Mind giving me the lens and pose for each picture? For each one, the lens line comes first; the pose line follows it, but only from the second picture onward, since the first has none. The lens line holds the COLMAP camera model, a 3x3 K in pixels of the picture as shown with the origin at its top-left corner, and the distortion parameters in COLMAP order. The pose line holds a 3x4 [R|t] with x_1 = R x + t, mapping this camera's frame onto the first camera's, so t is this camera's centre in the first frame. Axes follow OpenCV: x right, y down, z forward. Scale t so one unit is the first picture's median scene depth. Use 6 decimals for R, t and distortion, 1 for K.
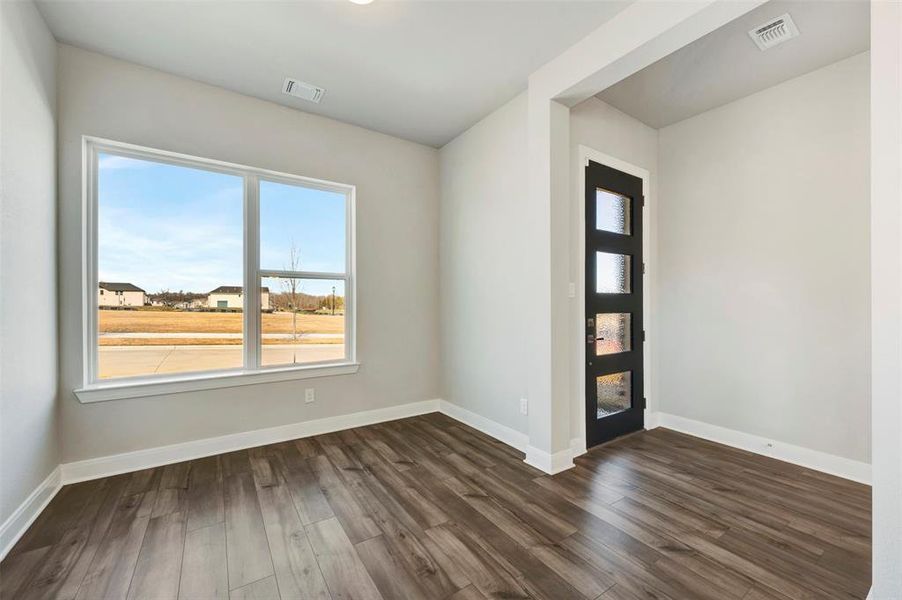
lens RADIAL K [[358.6, 0, 458.3], [0, 358.6, 305.3], [0, 0, 1]] dist [0.002617, -0.000543]
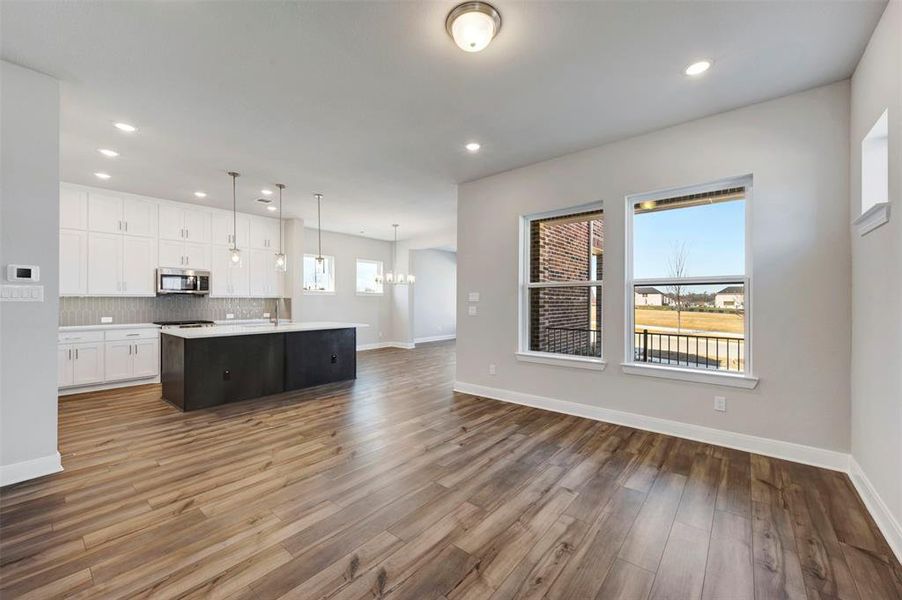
lens RADIAL K [[358.6, 0, 454.7], [0, 358.6, 296.9], [0, 0, 1]] dist [0.002617, -0.000543]
pose [[0.283757, -0.013710, -0.958798, 3.285892], [-0.009824, 0.999804, -0.017204, -0.002642], [0.958846, 0.014301, 0.283566, -0.559906]]
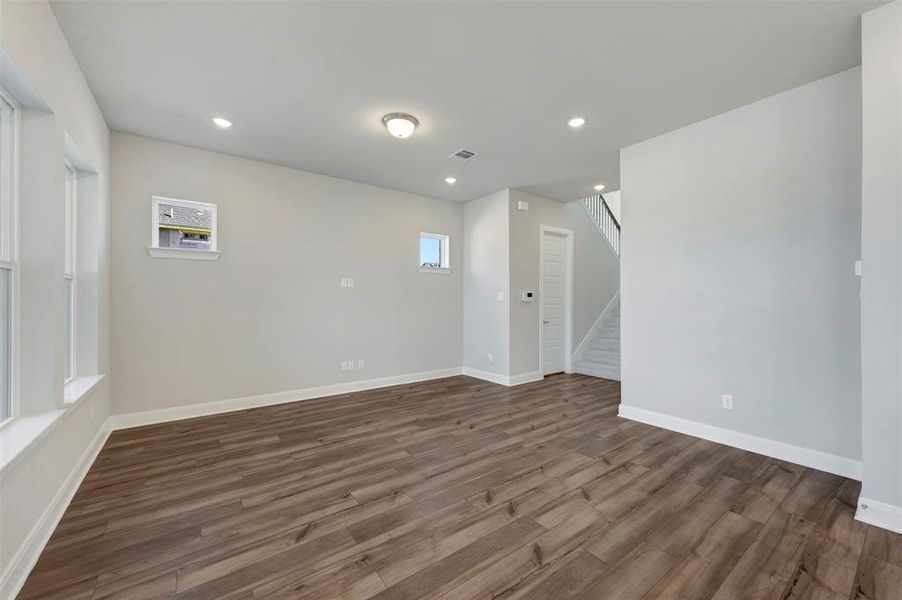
lens RADIAL K [[358.6, 0, 456.8], [0, 358.6, 297.5], [0, 0, 1]] dist [0.002617, -0.000543]
pose [[-0.057021, 0.004397, 0.998363, 1.401215], [0.011227, 0.999930, -0.003762, -0.009958], [-0.998310, 0.010994, -0.057066, -0.426967]]
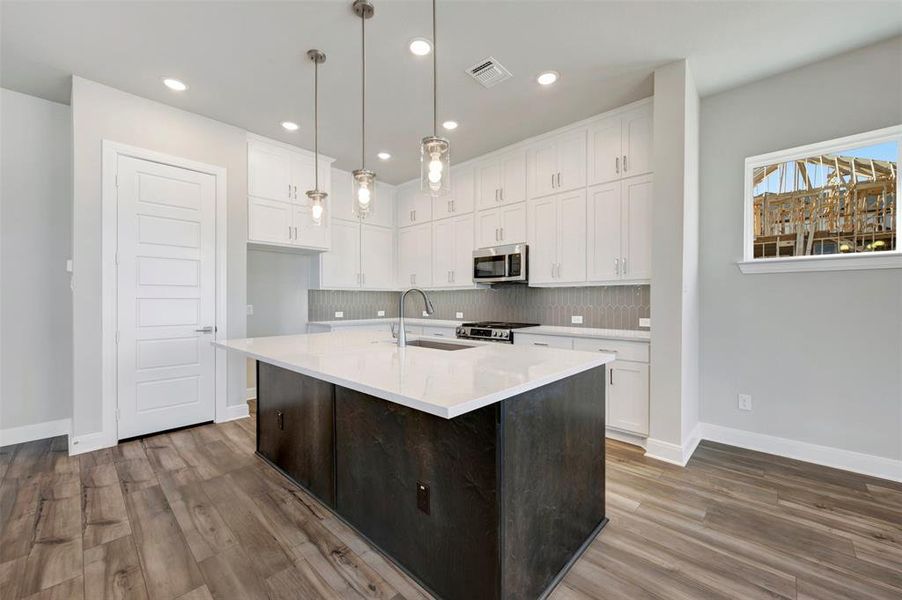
lens RADIAL K [[358.6, 0, 457.4], [0, 358.6, 302.7], [0, 0, 1]] dist [0.002617, -0.000543]
pose [[-0.974215, 0.000840, -0.225619, 1.292796], [-0.003642, 0.999804, 0.019450, 0.011428], [0.225591, 0.019770, -0.974021, -0.113915]]
